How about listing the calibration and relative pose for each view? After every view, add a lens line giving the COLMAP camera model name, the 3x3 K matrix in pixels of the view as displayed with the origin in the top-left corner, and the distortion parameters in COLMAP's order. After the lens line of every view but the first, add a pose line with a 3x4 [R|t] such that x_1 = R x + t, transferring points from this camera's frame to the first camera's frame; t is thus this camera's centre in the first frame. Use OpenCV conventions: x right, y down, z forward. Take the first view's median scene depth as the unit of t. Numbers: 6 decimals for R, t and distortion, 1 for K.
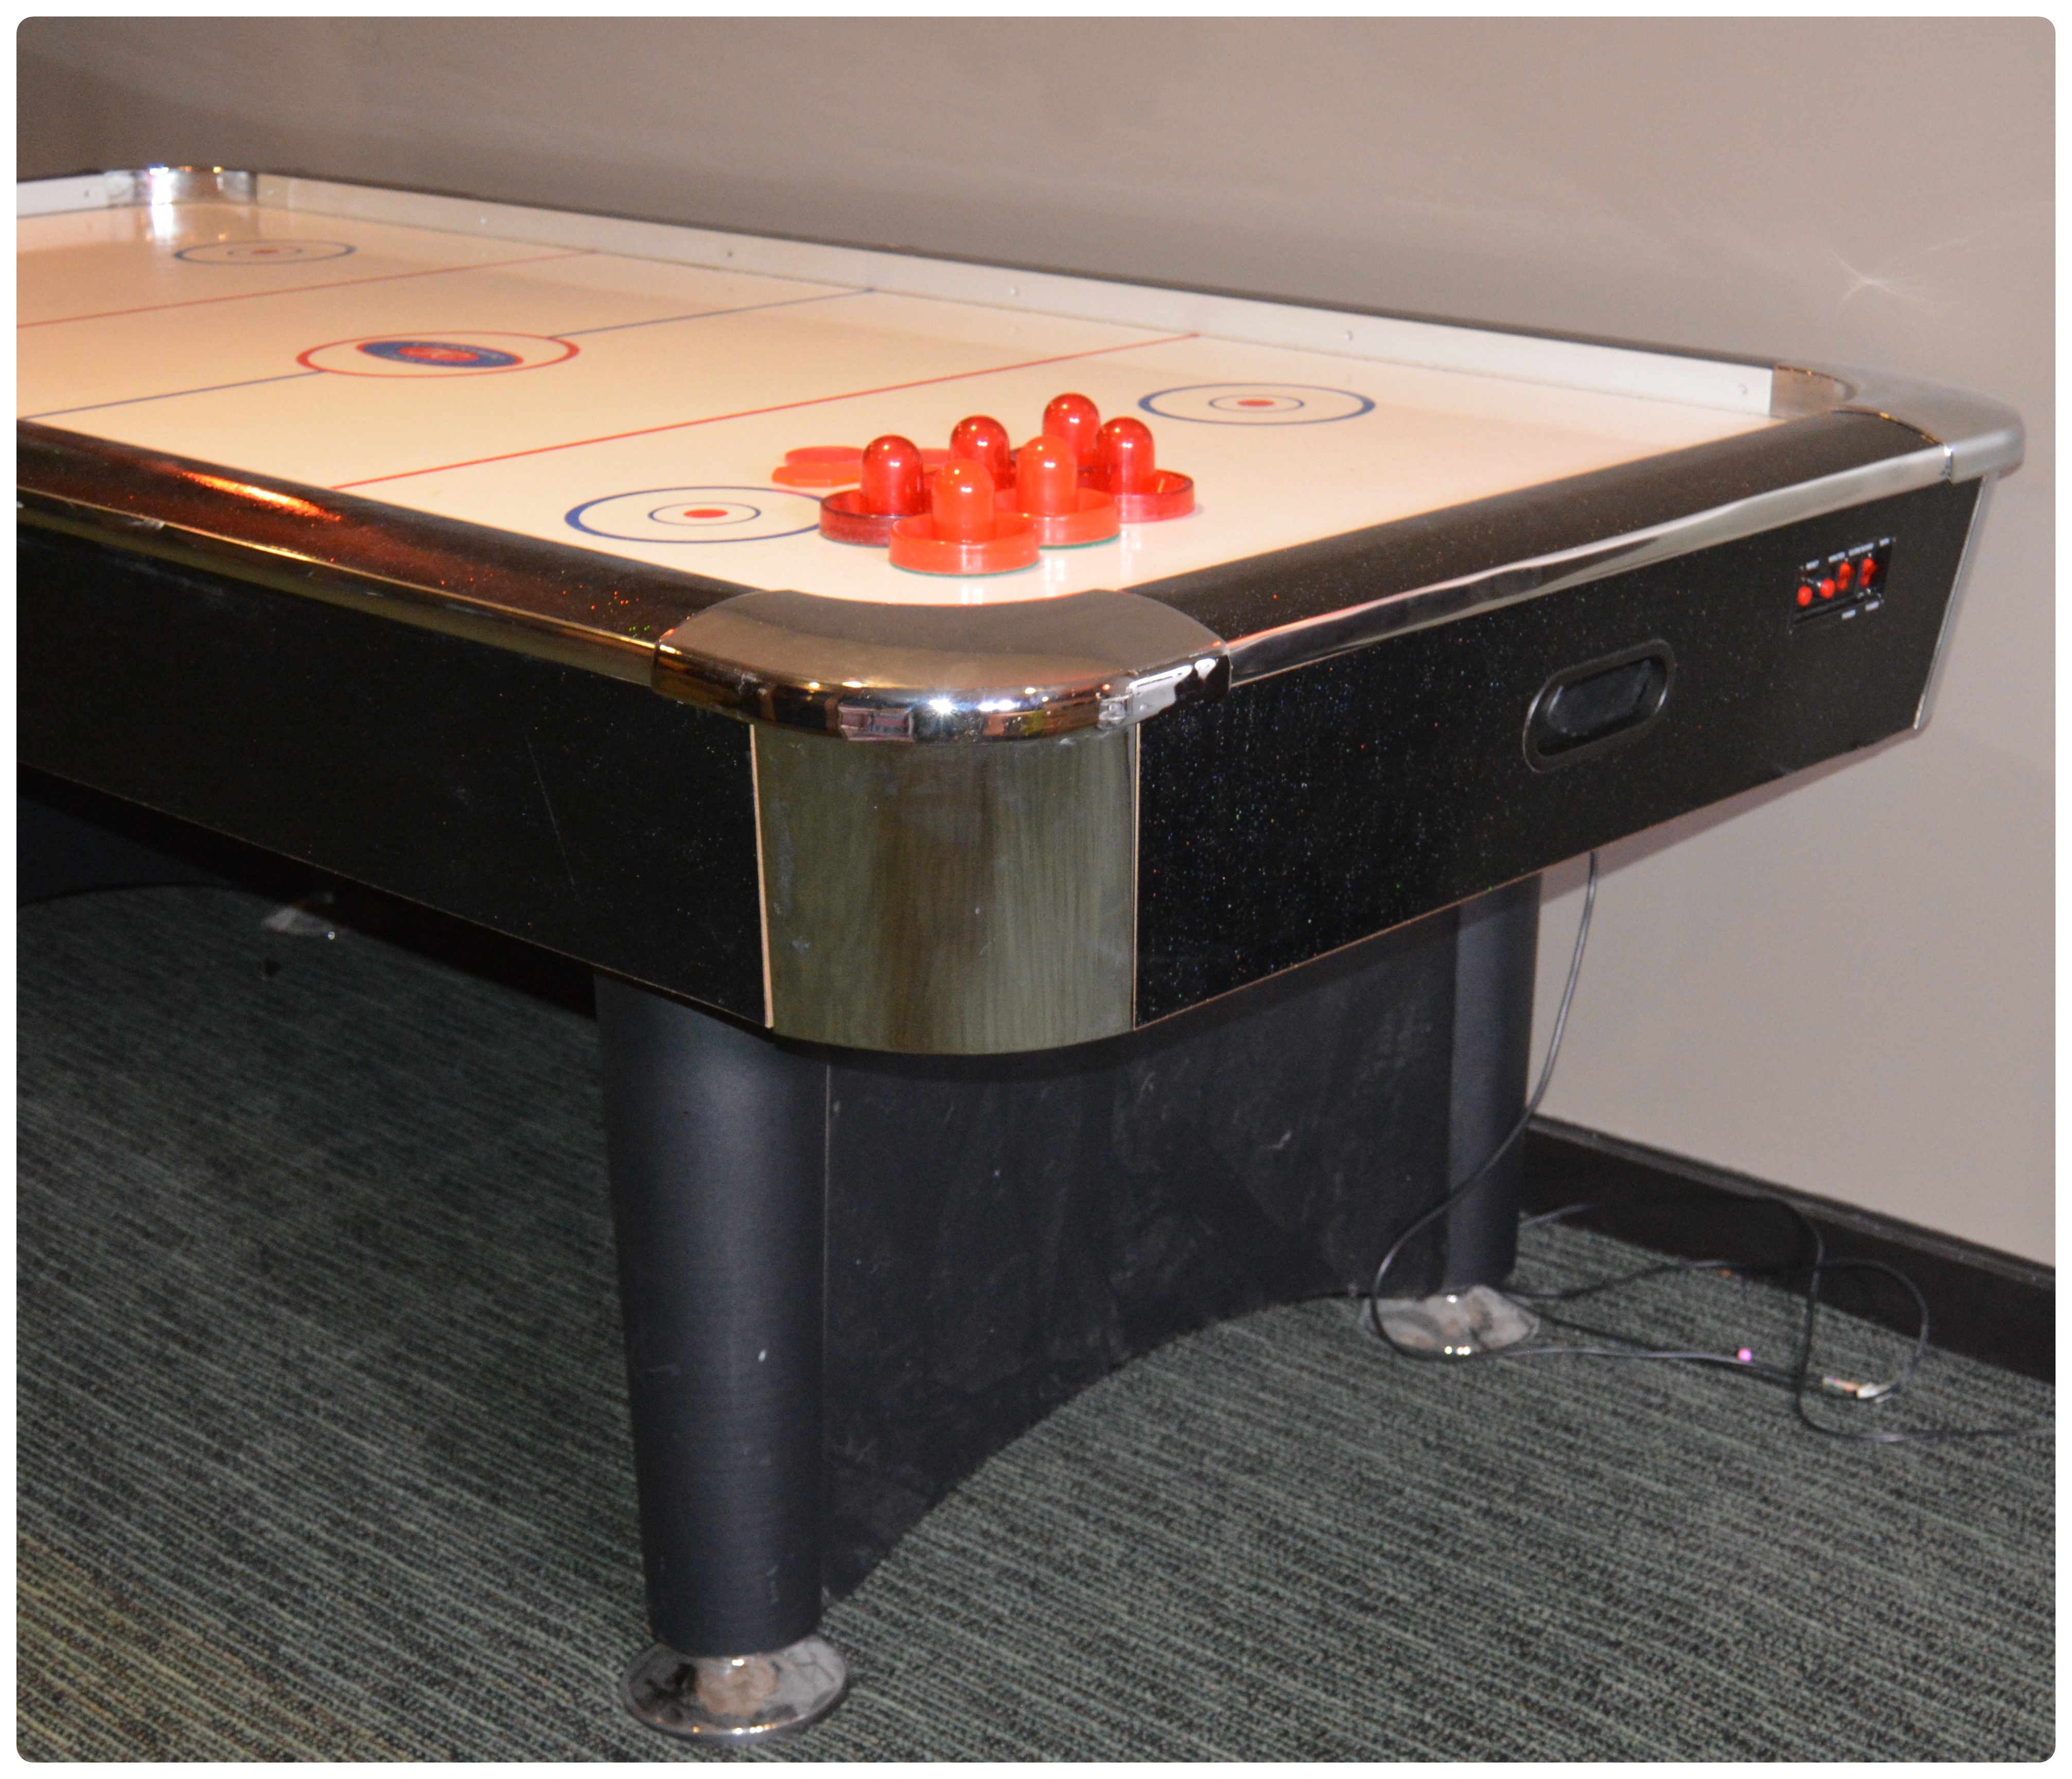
lens RADIAL K [[3484.9, 0, 763.6], [0, 3484.9, 887.7], [0, 0, 1]] dist [-0.052445, -0.030837]
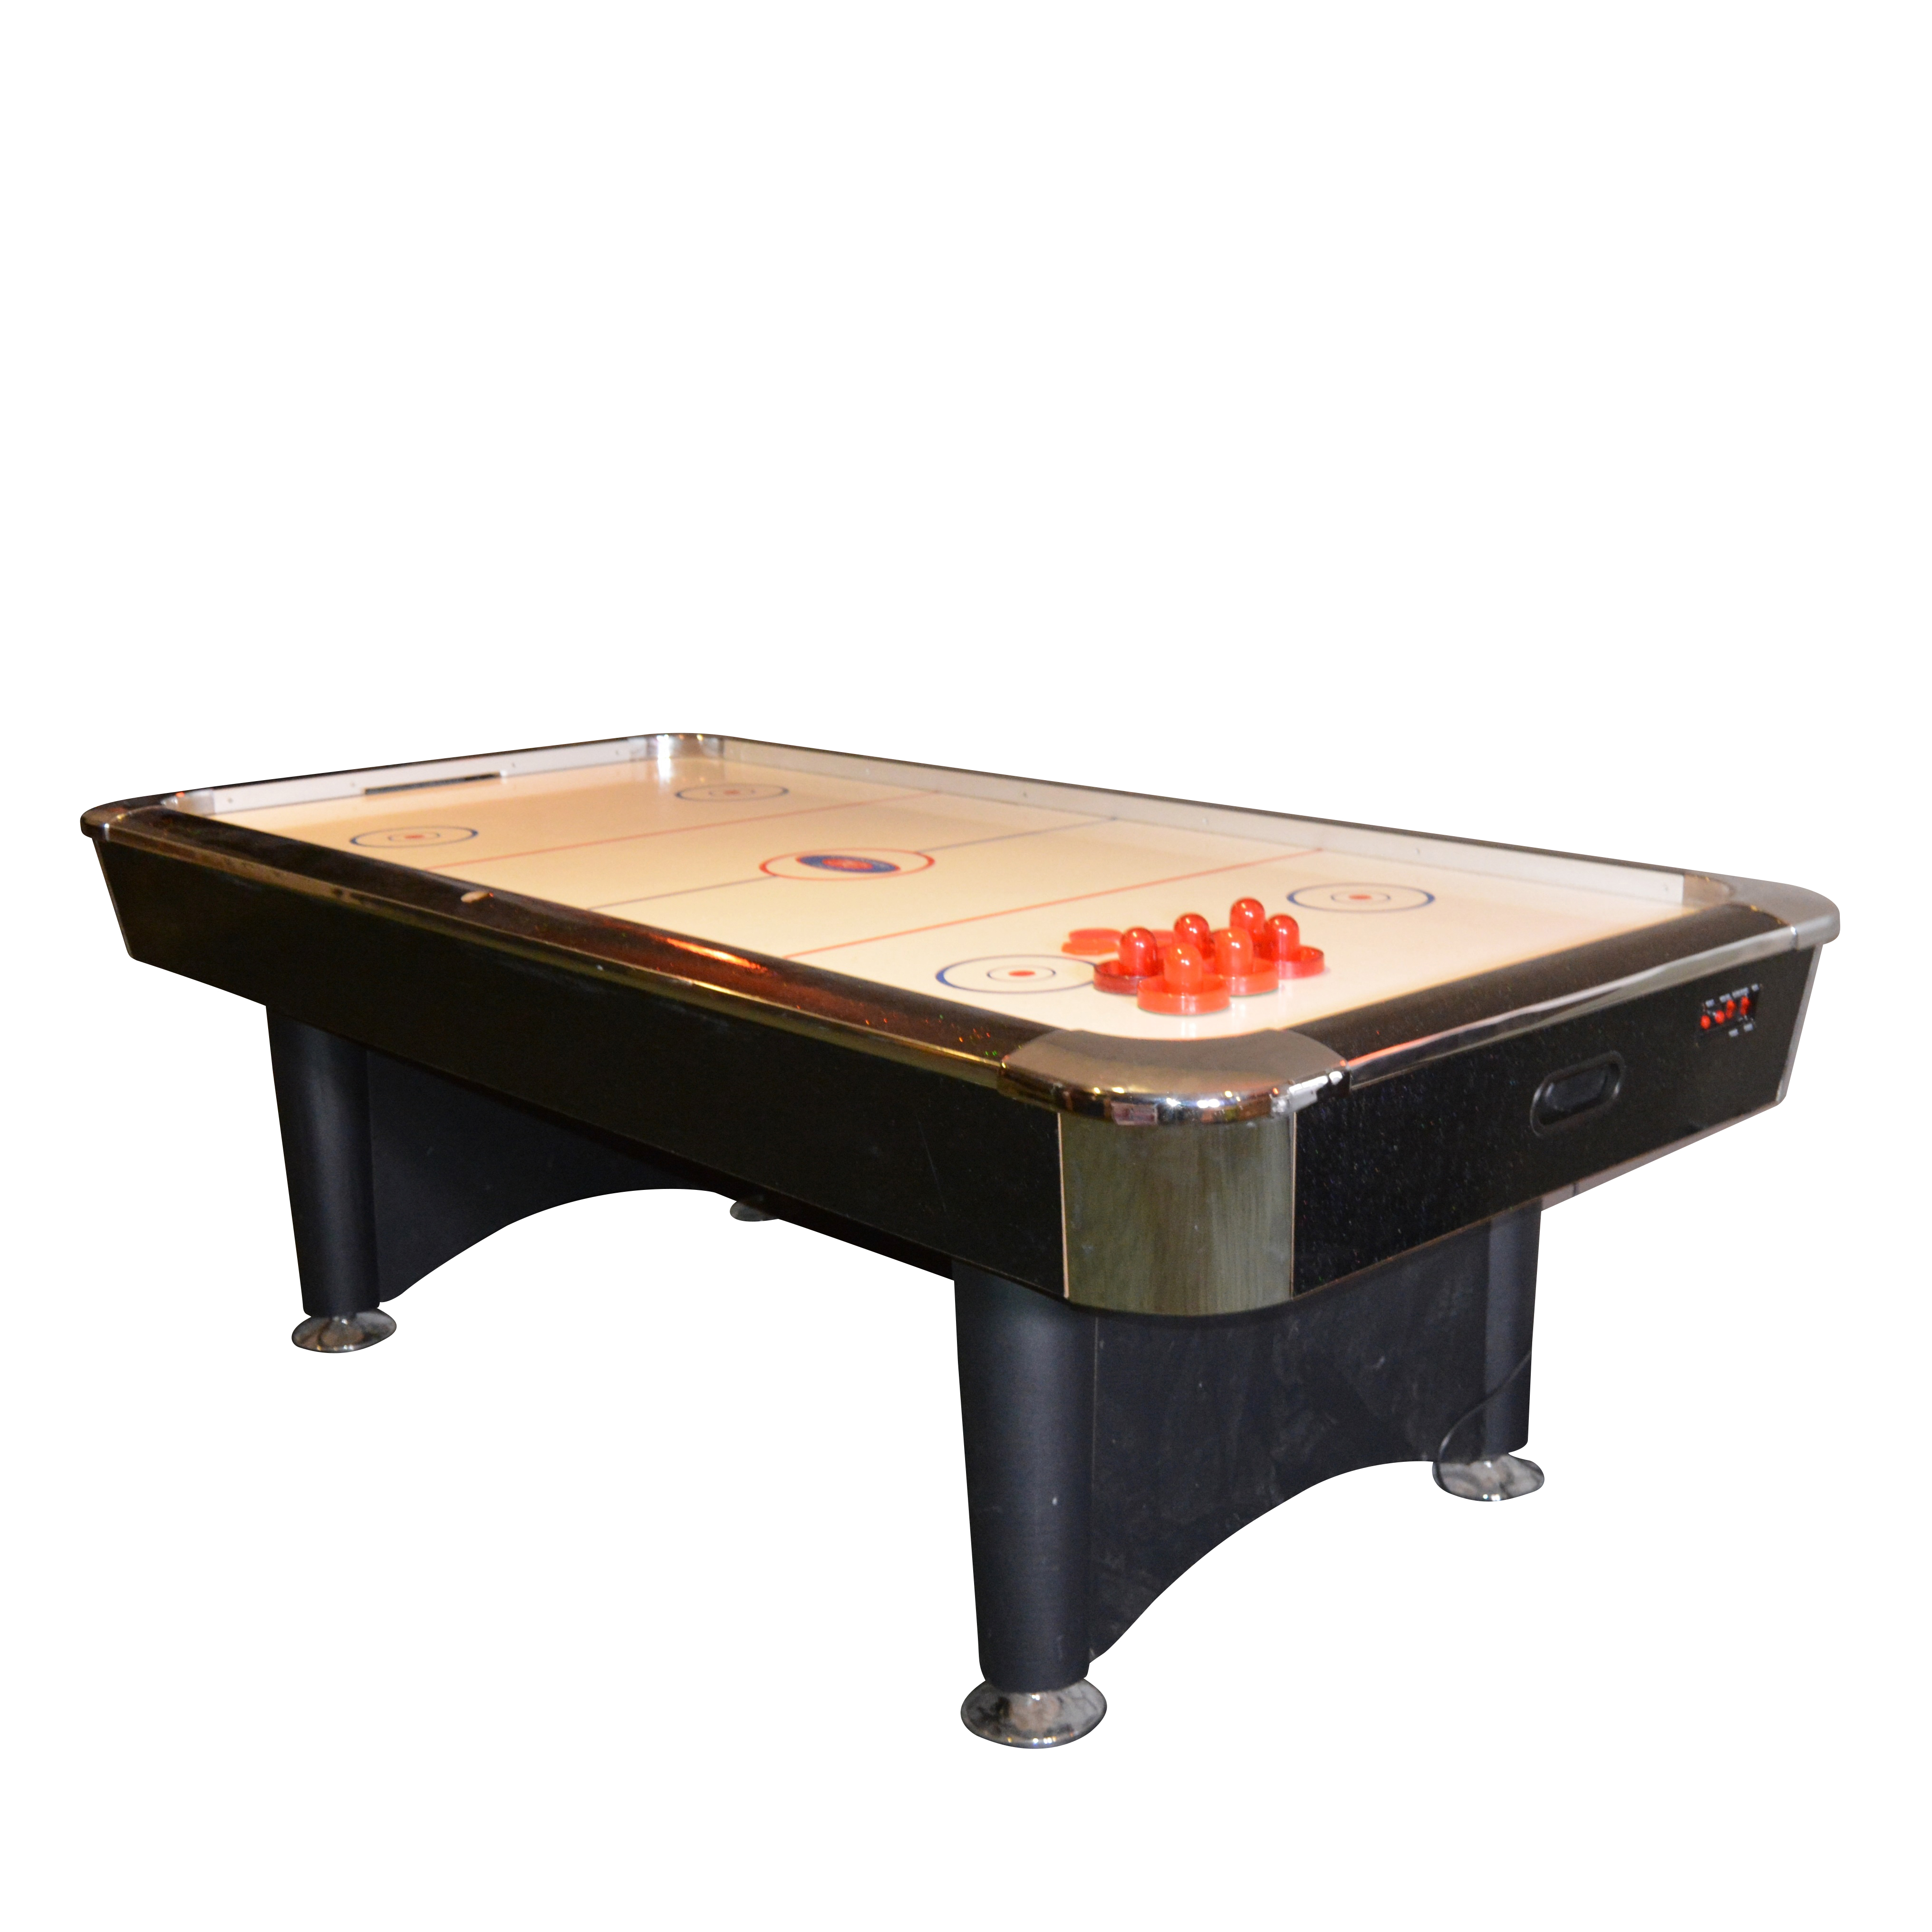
lens RADIAL K [[2308.9, 0, 966.0], [0, 2308.9, 966.0], [0, 0, 1]] dist [-0.175426, 0.520677]
pose [[0.999658, 0.003763, -0.025897, -0.014551], [-0.006136, 0.995724, -0.092177, -0.012010], [0.025440, 0.092304, 0.995406, -0.062841]]
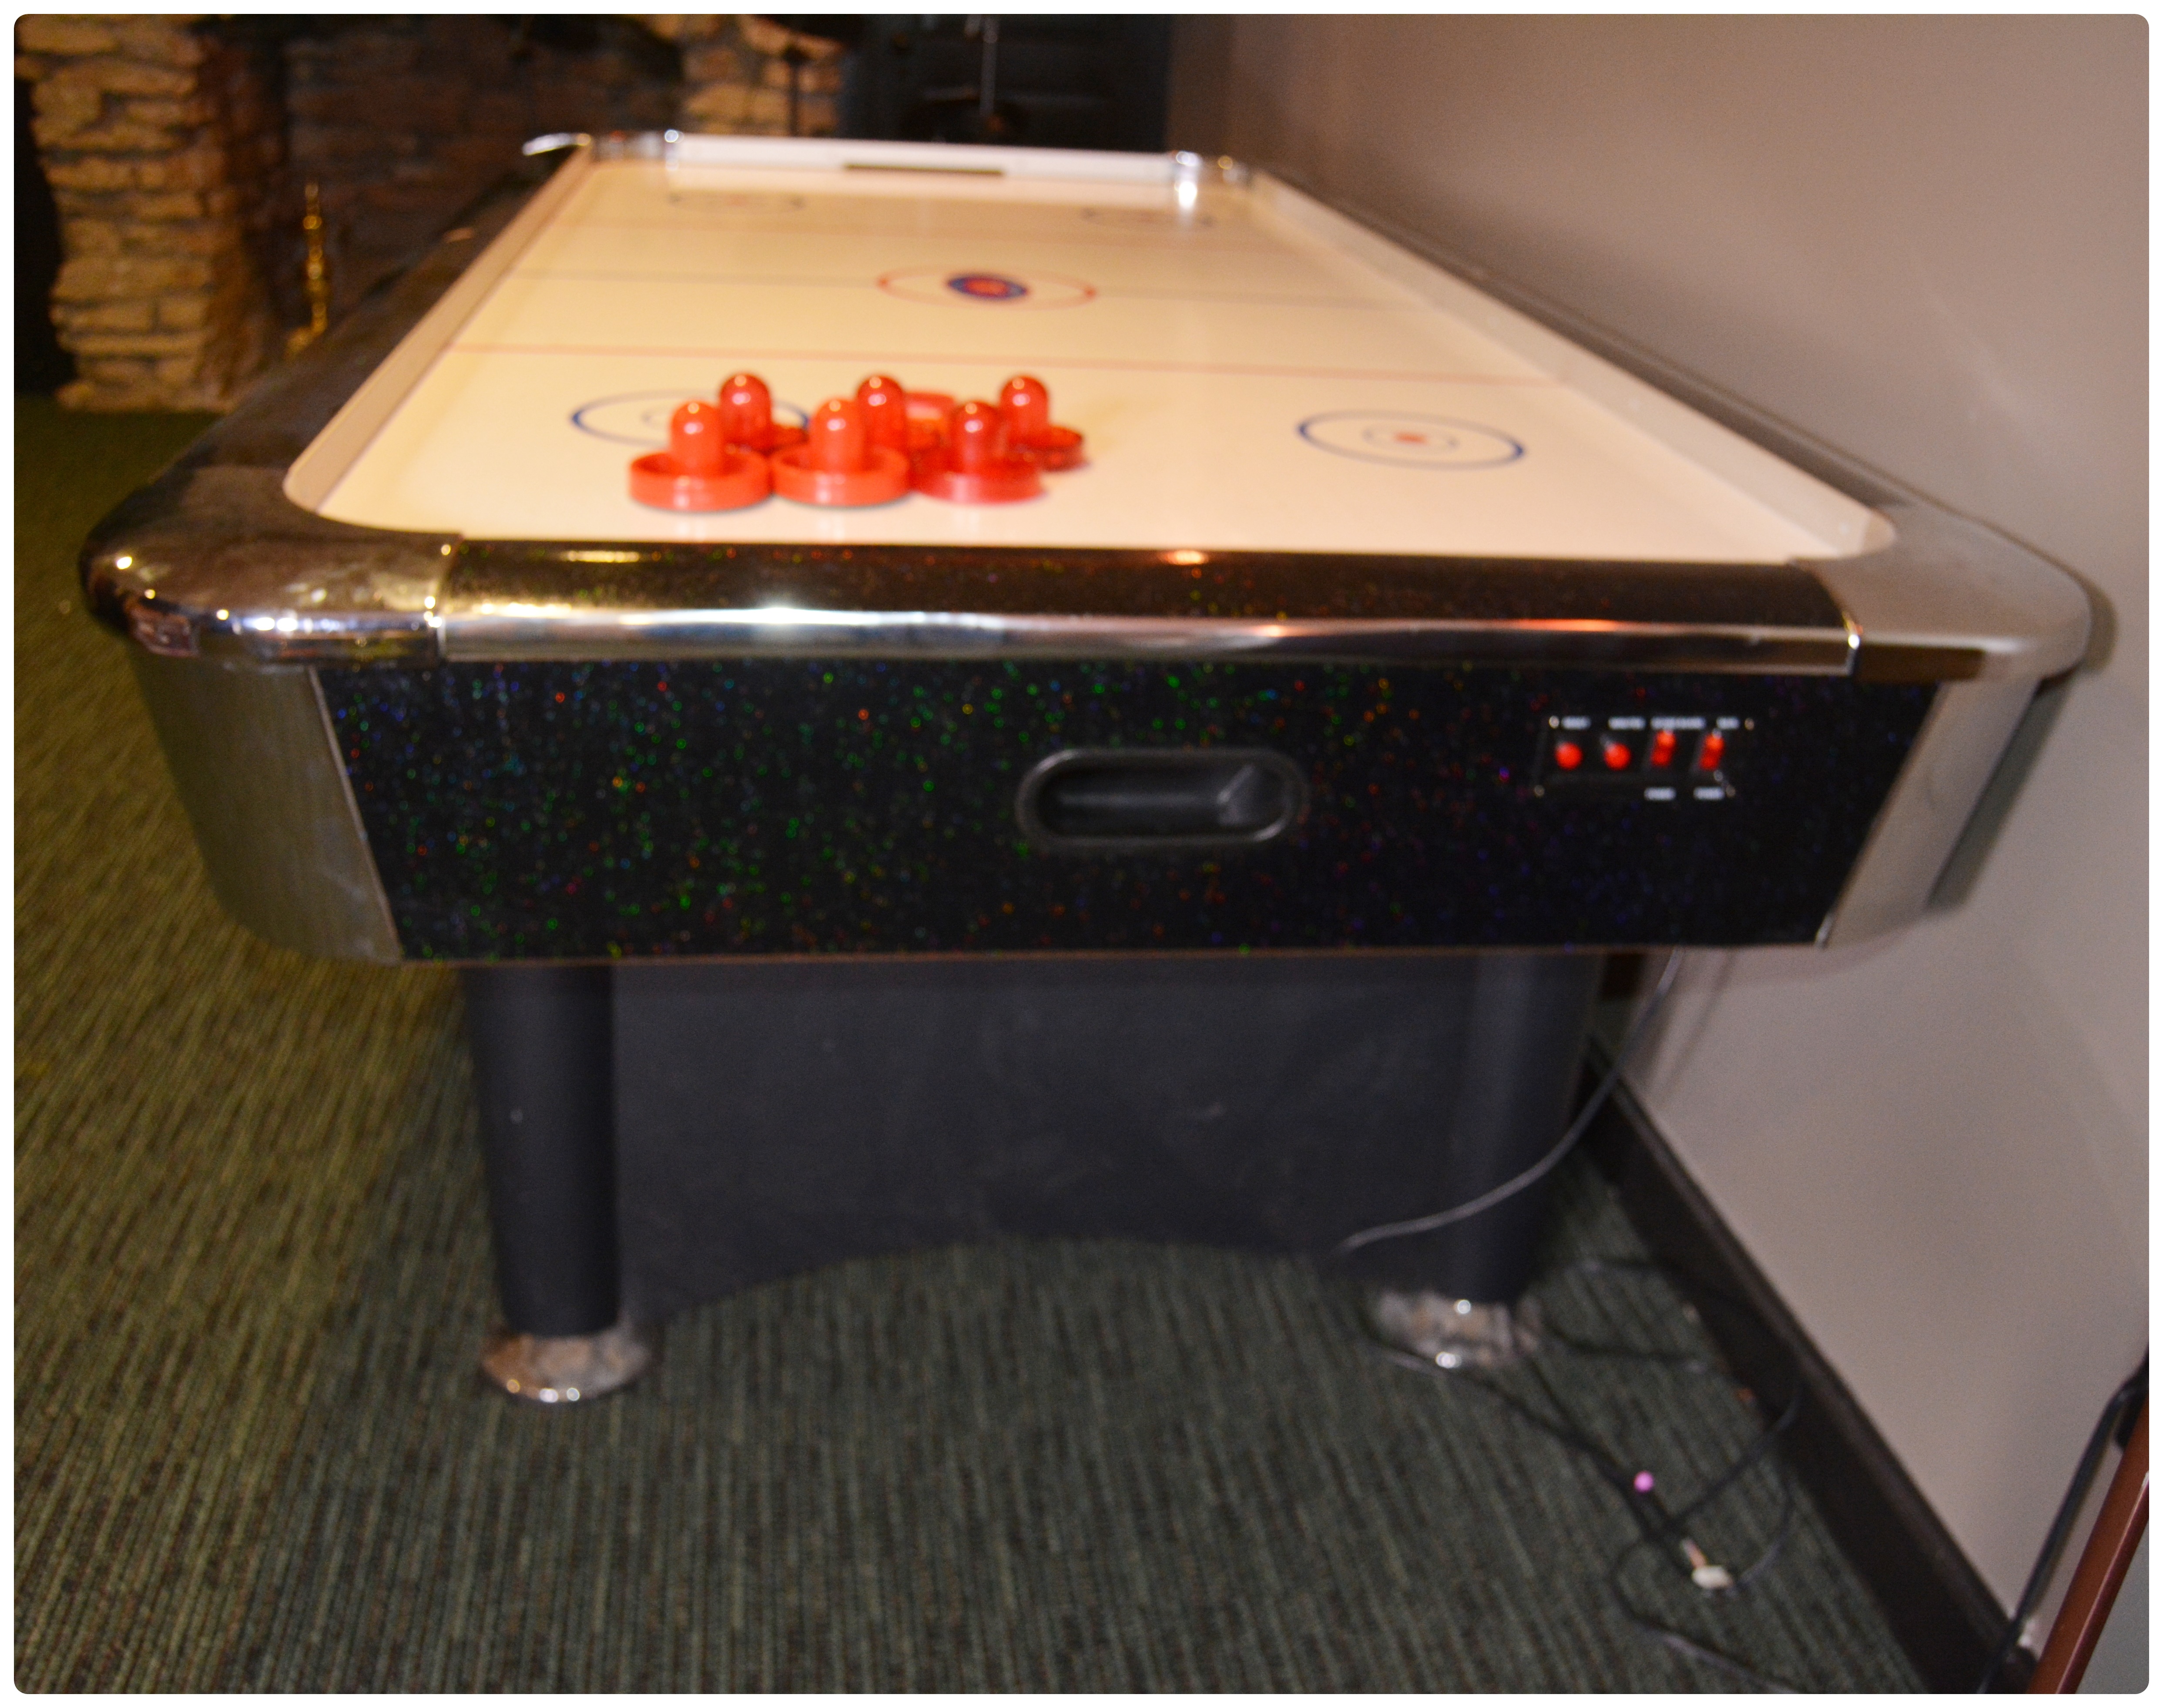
lens RADIAL K [[1916.9, 0, 1081.1], [0, 1916.9, 825.2], [0, 0, 1]] dist [-0.090036, 0.000185]
pose [[0.802714, 0.304643, -0.512682, 0.490744], [-0.252023, 0.952430, 0.171351, -0.128899], [0.540495, -0.008338, 0.841306, 0.595934]]
